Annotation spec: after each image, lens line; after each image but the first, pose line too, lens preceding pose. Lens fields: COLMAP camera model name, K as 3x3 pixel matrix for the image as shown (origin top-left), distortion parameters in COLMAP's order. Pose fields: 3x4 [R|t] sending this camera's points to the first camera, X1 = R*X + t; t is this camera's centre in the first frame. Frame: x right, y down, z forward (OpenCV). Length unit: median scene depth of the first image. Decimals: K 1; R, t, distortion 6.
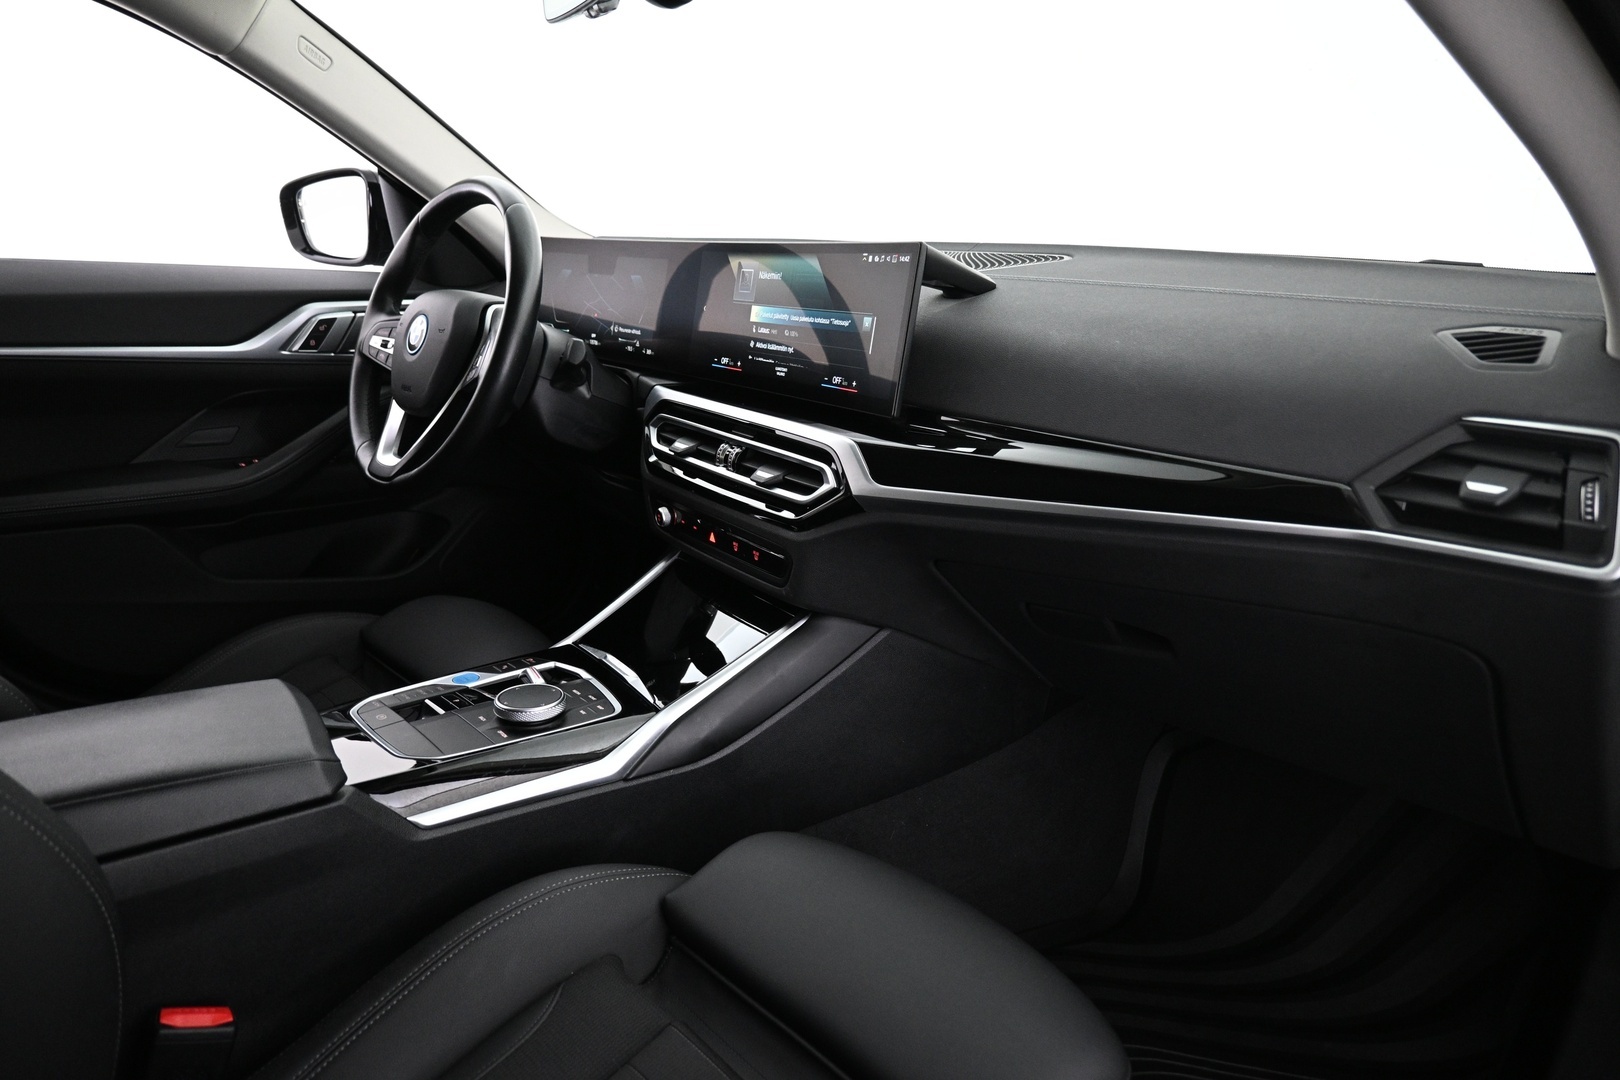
lens RADIAL K [[1085.2, 0, 811.7], [0, 1085.2, 532.1], [0, 0, 1]] dist [-0.005540, -0.000739]
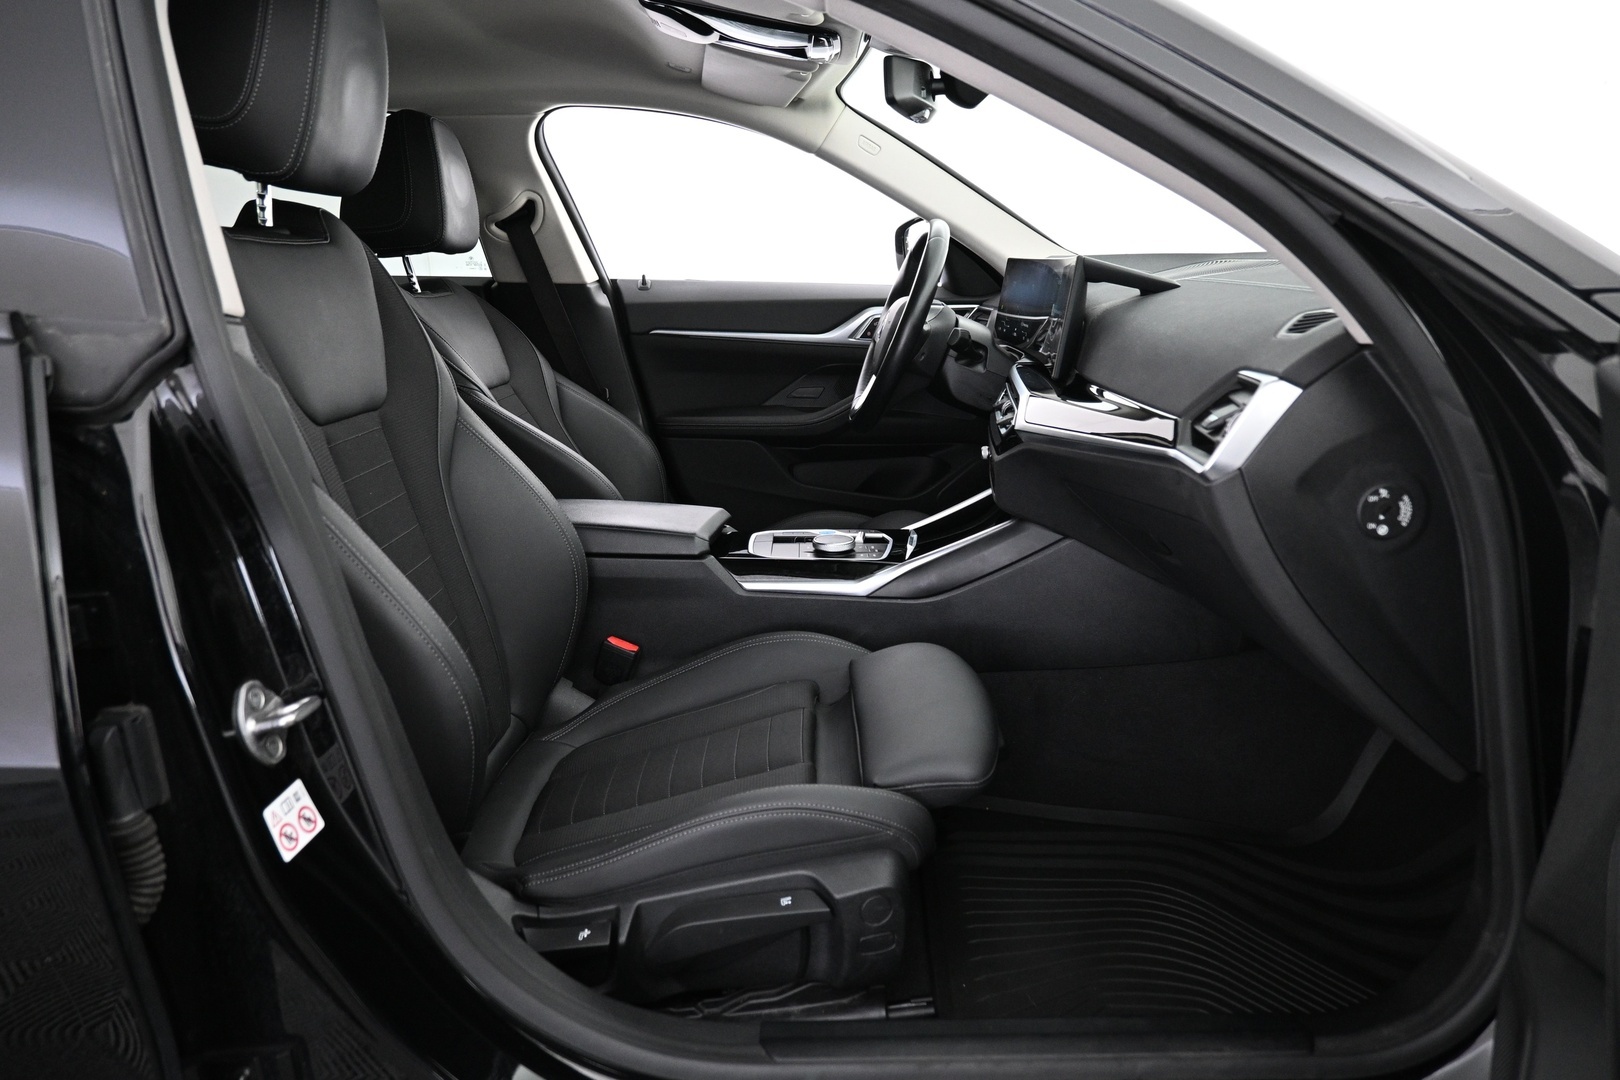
lens RADIAL K [[1085.2, 0, 813.1], [0, 1085.2, 529.5], [0, 0, 1]] dist [-0.005540, -0.000739]
pose [[0.747291, 0.126396, -0.652365, 0.718502], [-0.138250, 0.989834, 0.033413, 0.077641], [0.649956, 0.065220, 0.757168, -0.245174]]
